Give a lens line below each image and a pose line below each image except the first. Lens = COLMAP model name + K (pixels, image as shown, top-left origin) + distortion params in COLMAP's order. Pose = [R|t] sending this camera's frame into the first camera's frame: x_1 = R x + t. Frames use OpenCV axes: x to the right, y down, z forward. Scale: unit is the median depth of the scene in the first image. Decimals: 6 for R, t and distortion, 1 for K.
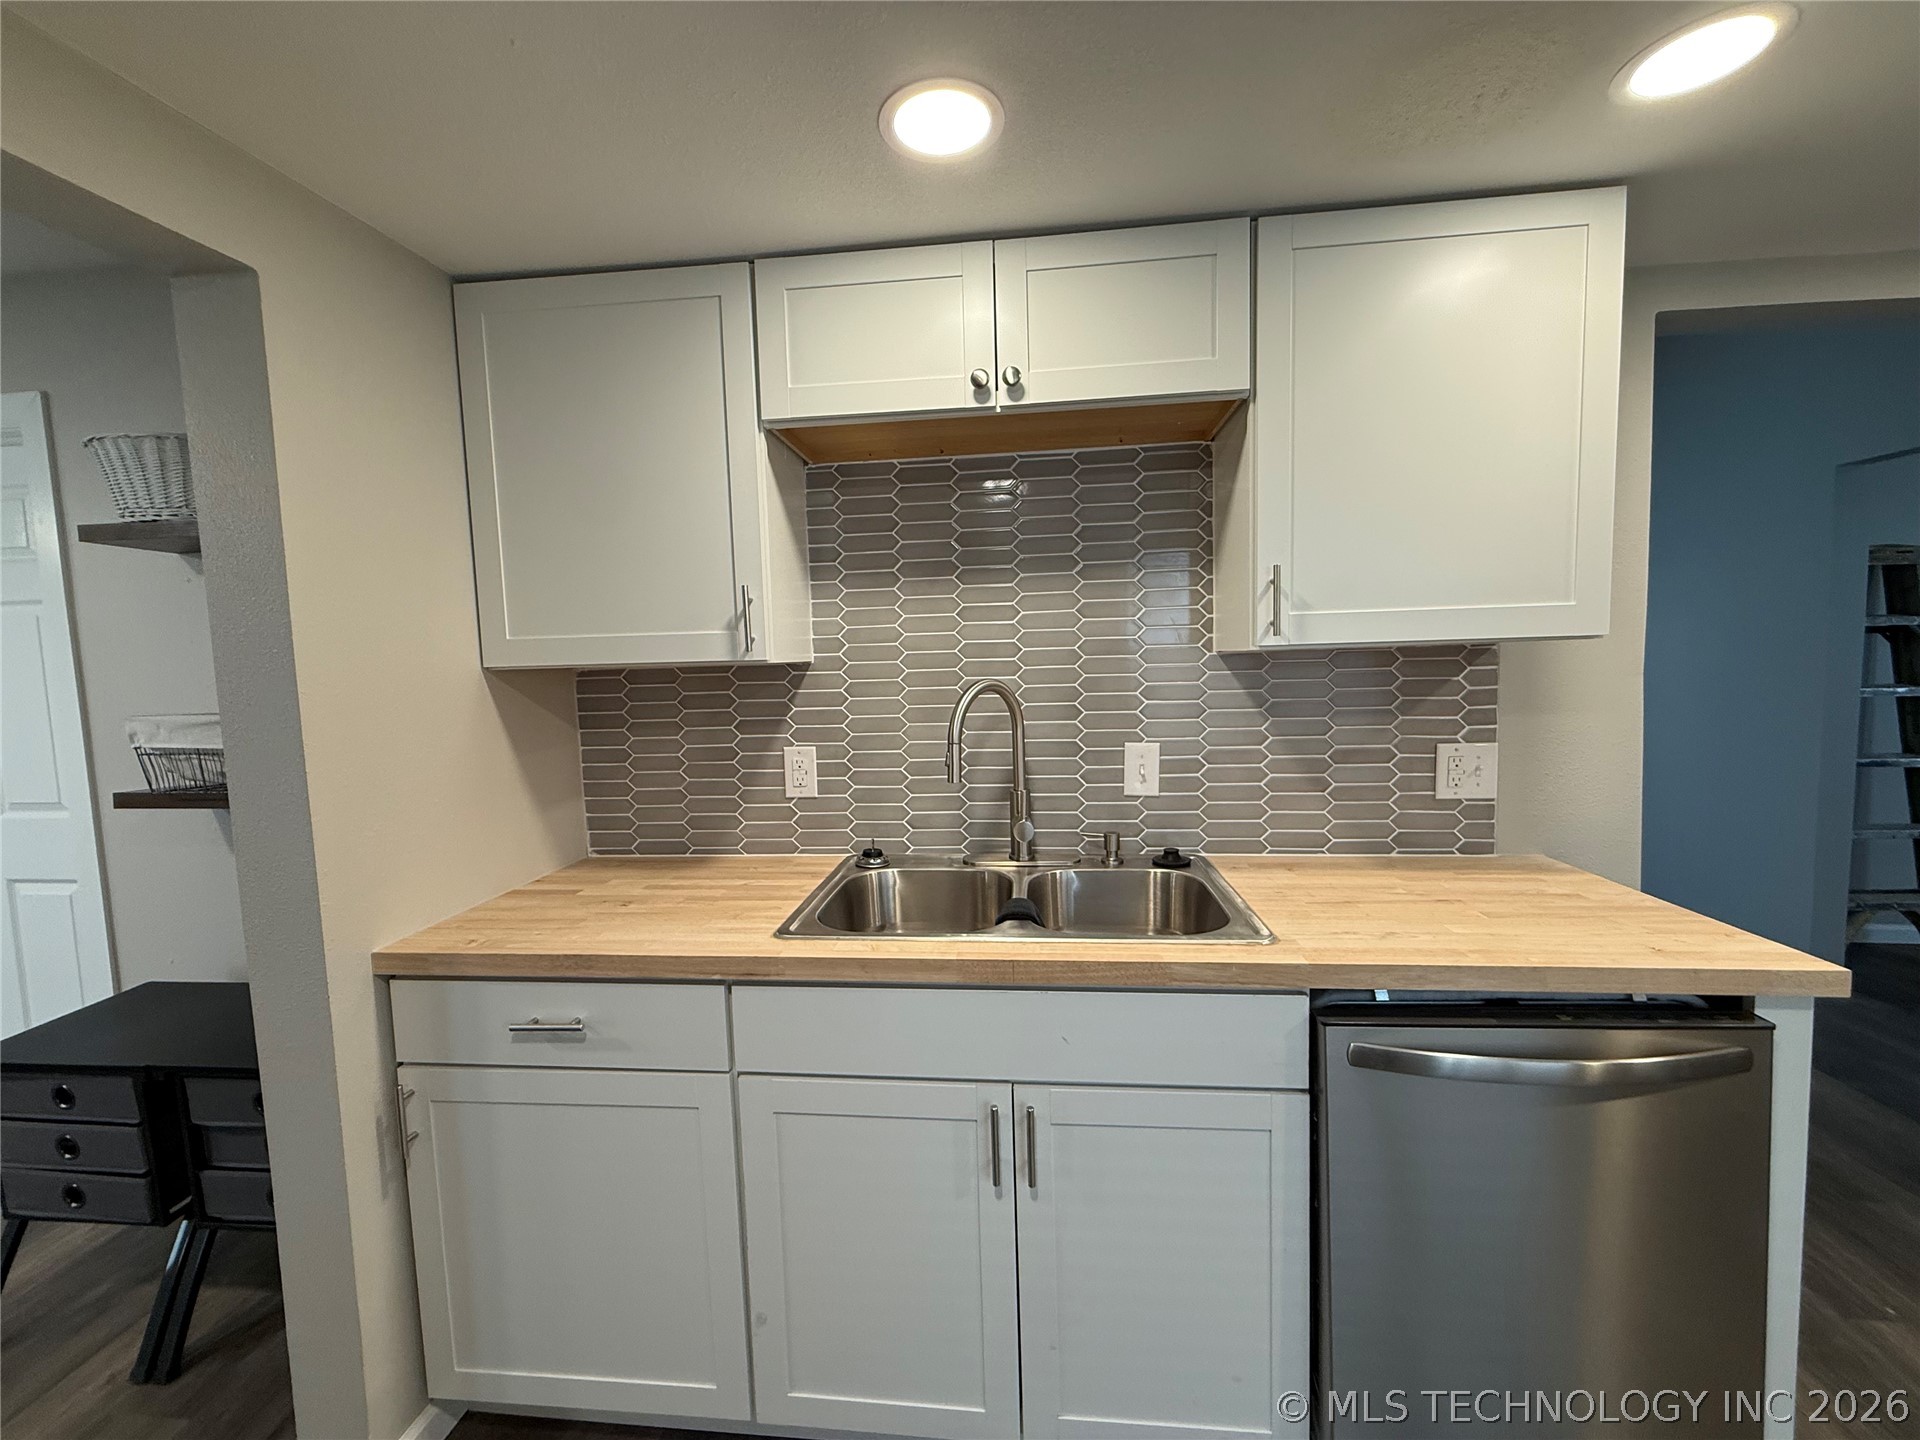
lens RADIAL K [[770.5, 0, 954.4], [0, 770.5, 721.0], [0, 0, 1]] dist [0.001133, 0.000234]
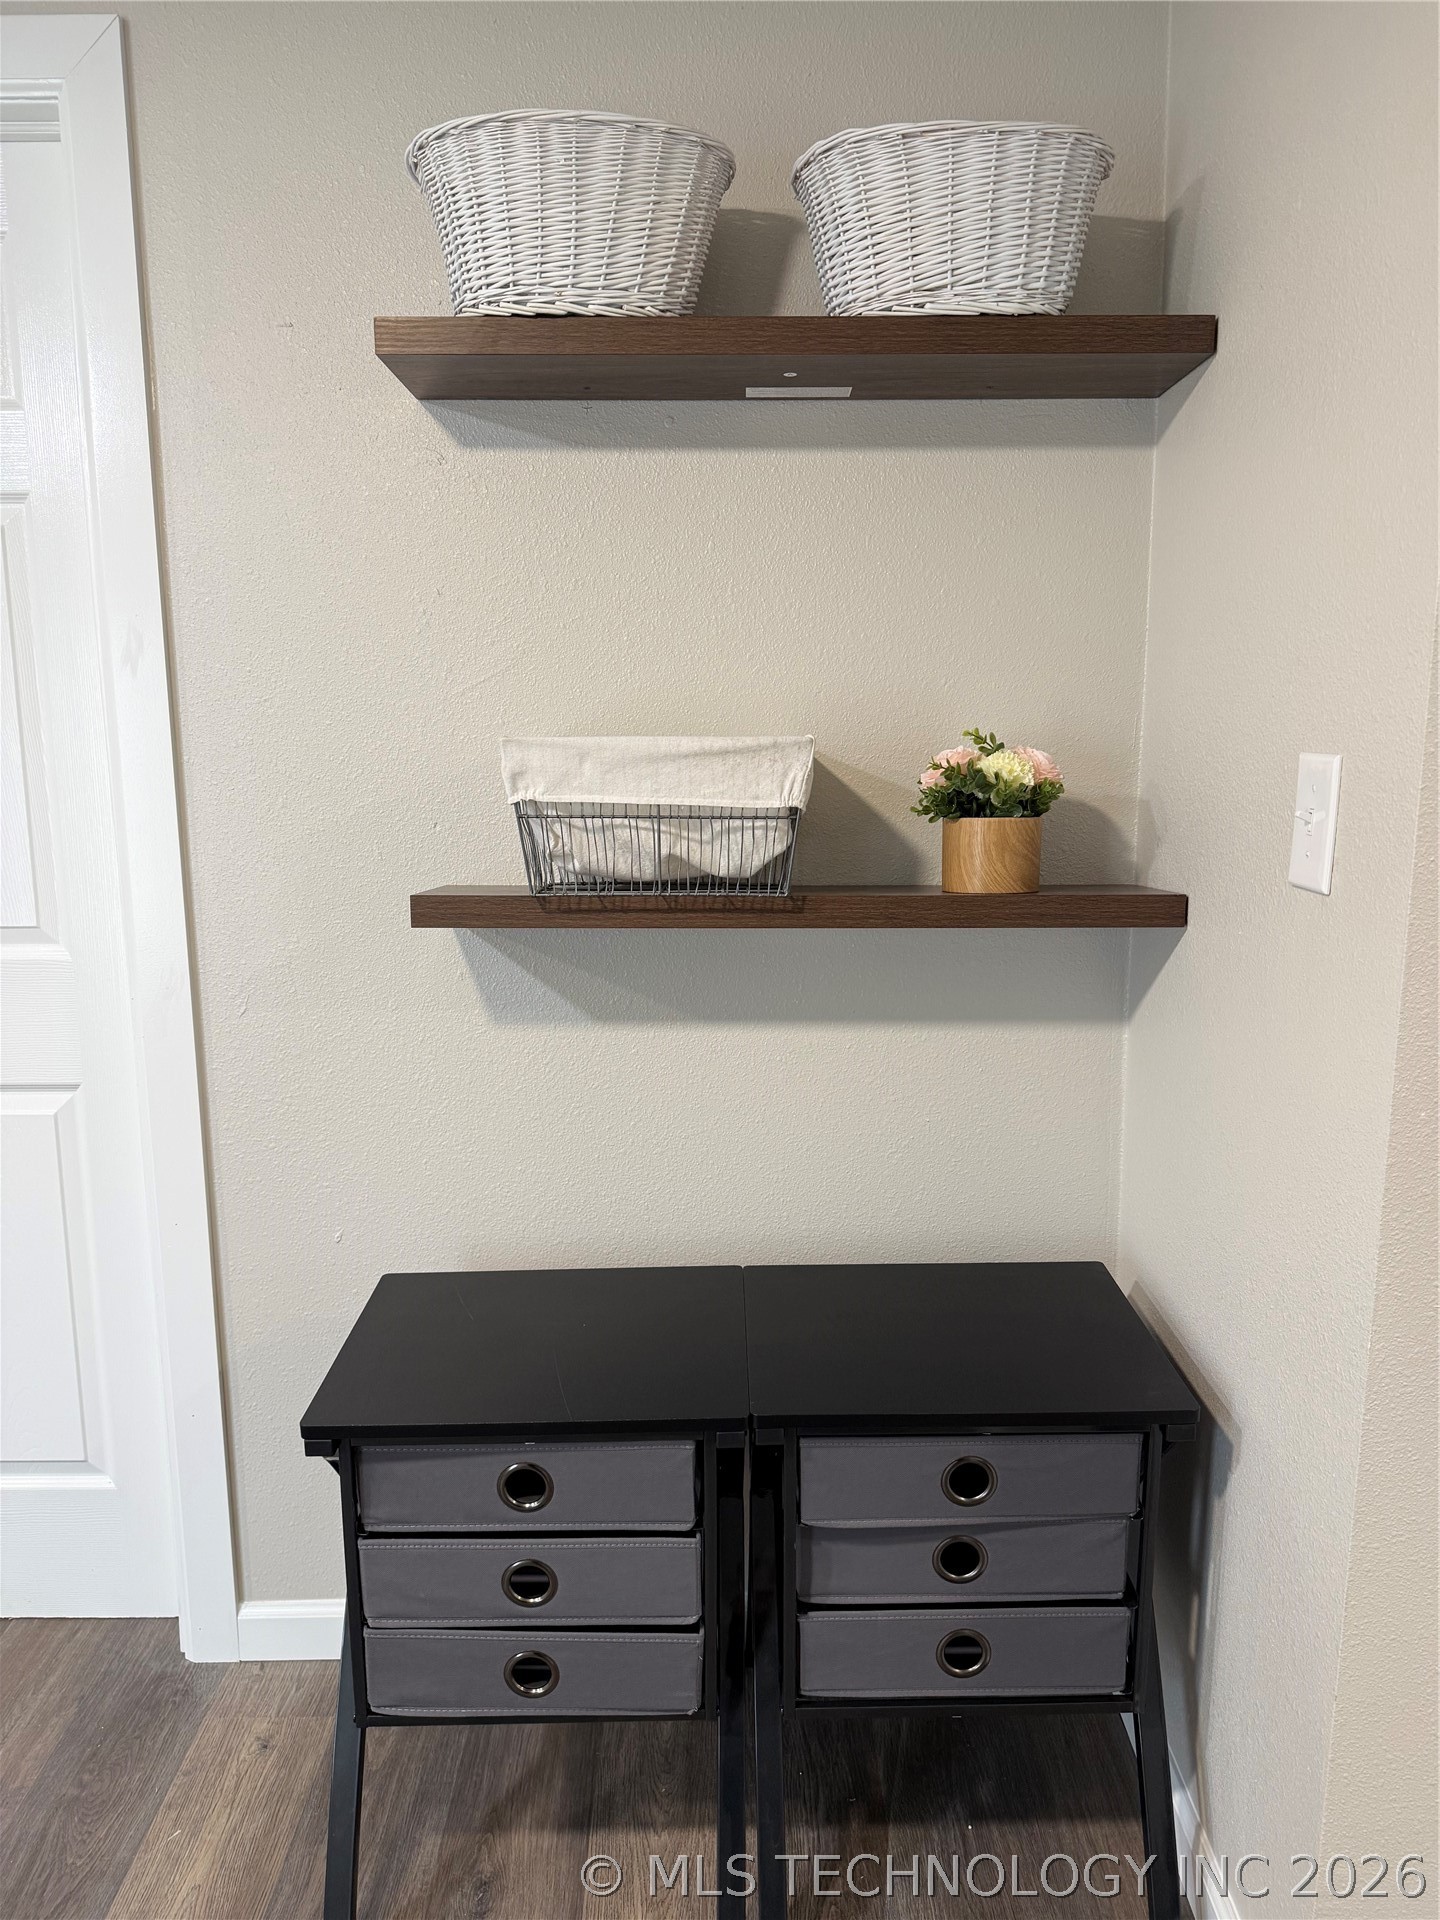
lens RADIAL K [[1376.7, 0, 720.5], [0, 1376.7, 971.8], [0, 0, 1]] dist [0.096410, -0.147503]
pose [[0.991886, 0.003042, 0.127092, -1.055012], [-0.014948, 0.995569, 0.092835, 0.059619], [-0.126246, -0.093982, 0.987537, 0.106884]]
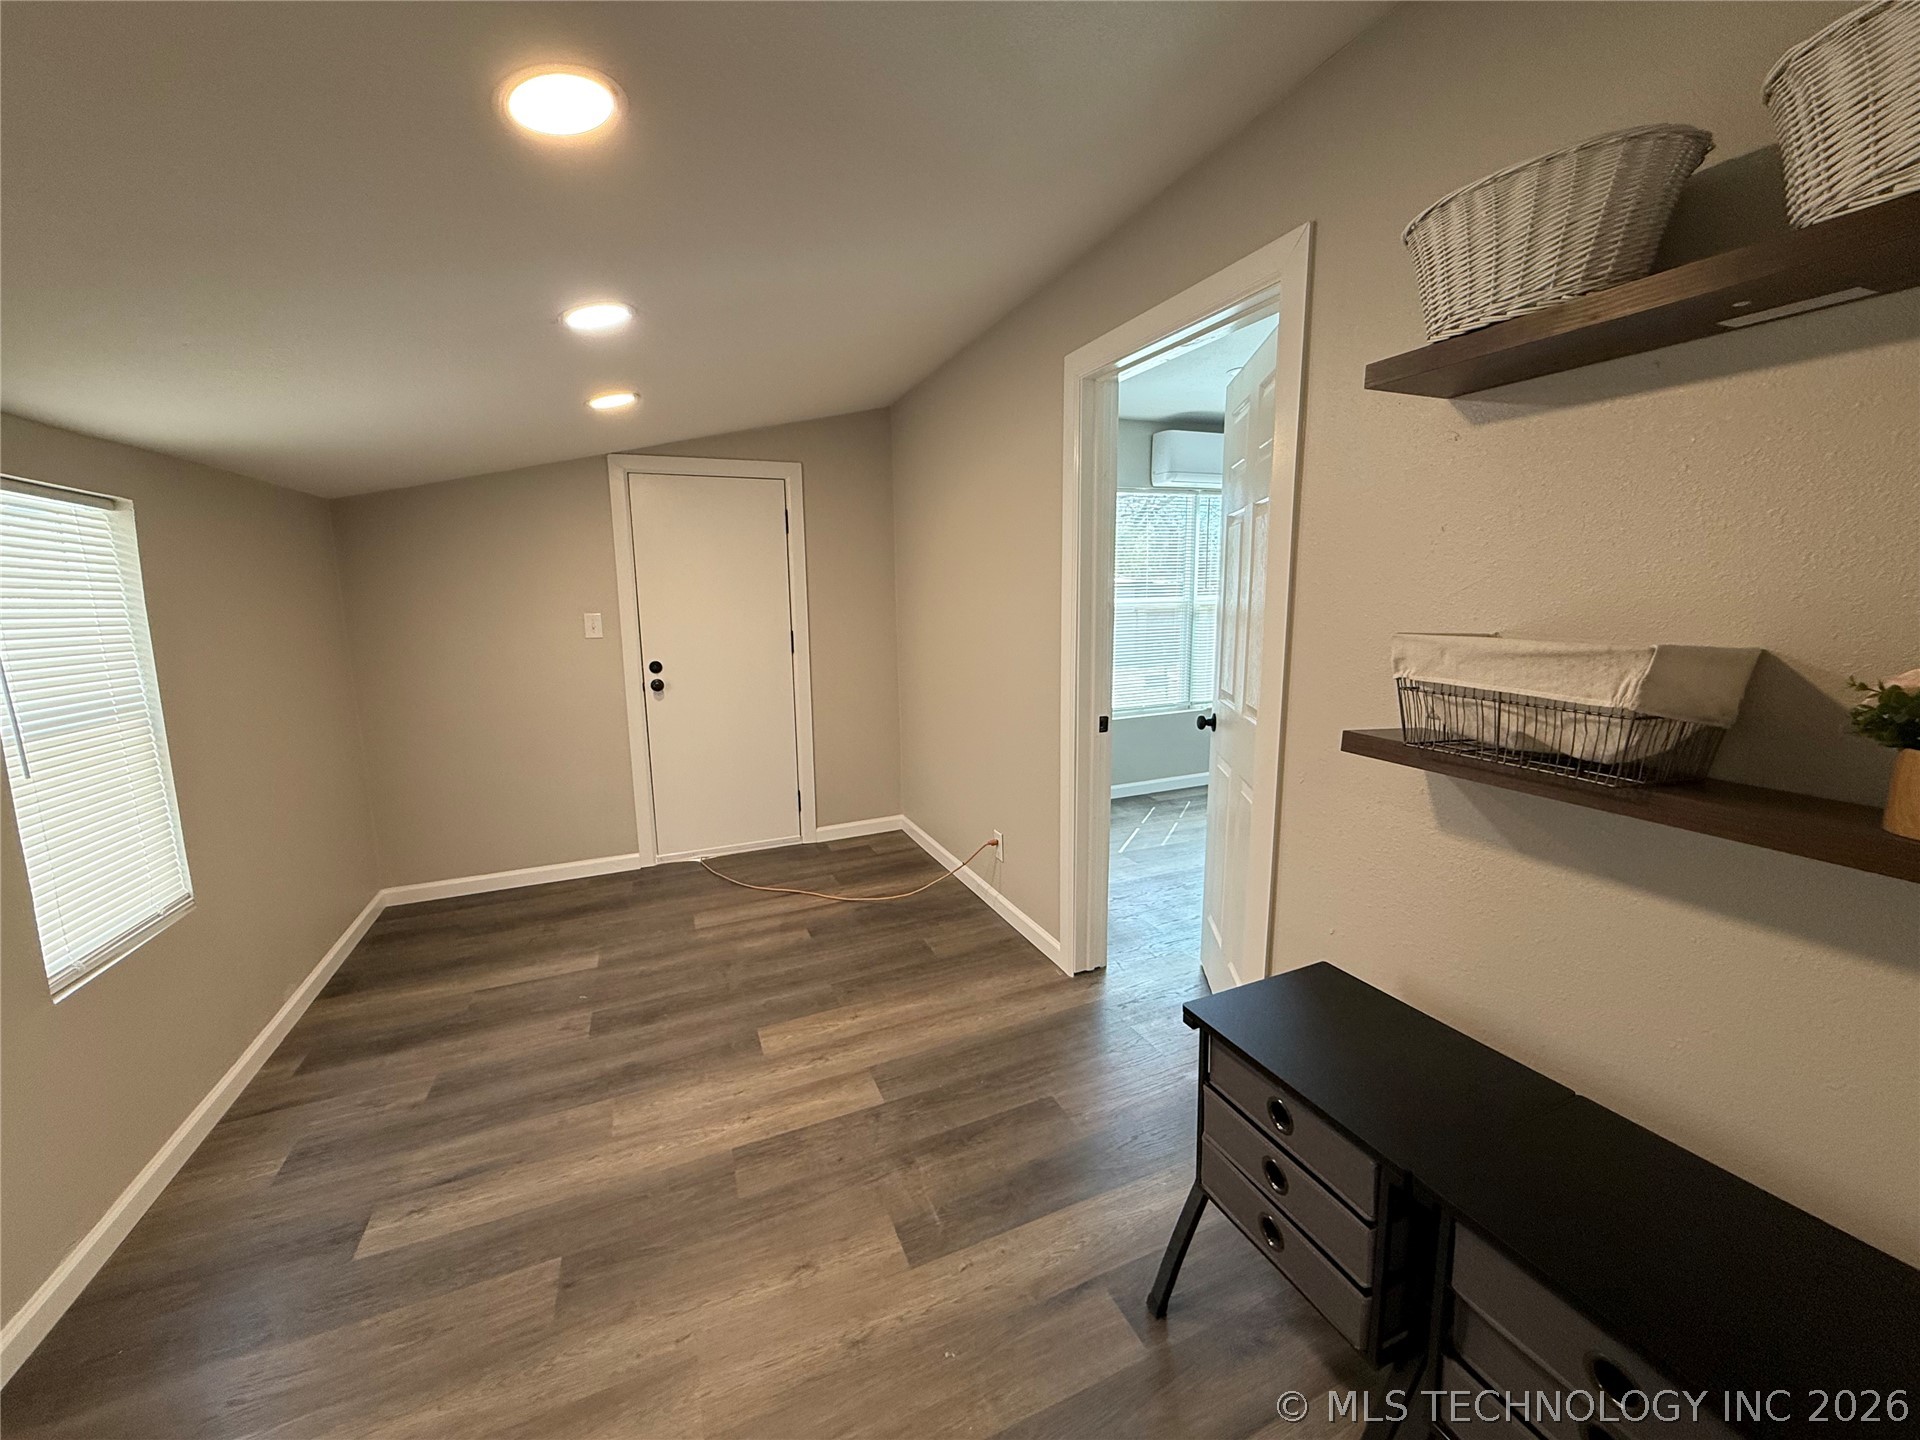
lens RADIAL K [[770.5, 0, 954.4], [0, 770.5, 721.0], [0, 0, 1]] dist [0.001133, 0.000234]
pose [[0.482946, 0.169830, -0.859023, -0.653245], [-0.073699, 0.985414, 0.153384, -0.004601], [0.872543, -0.010767, 0.488418, 0.306128]]
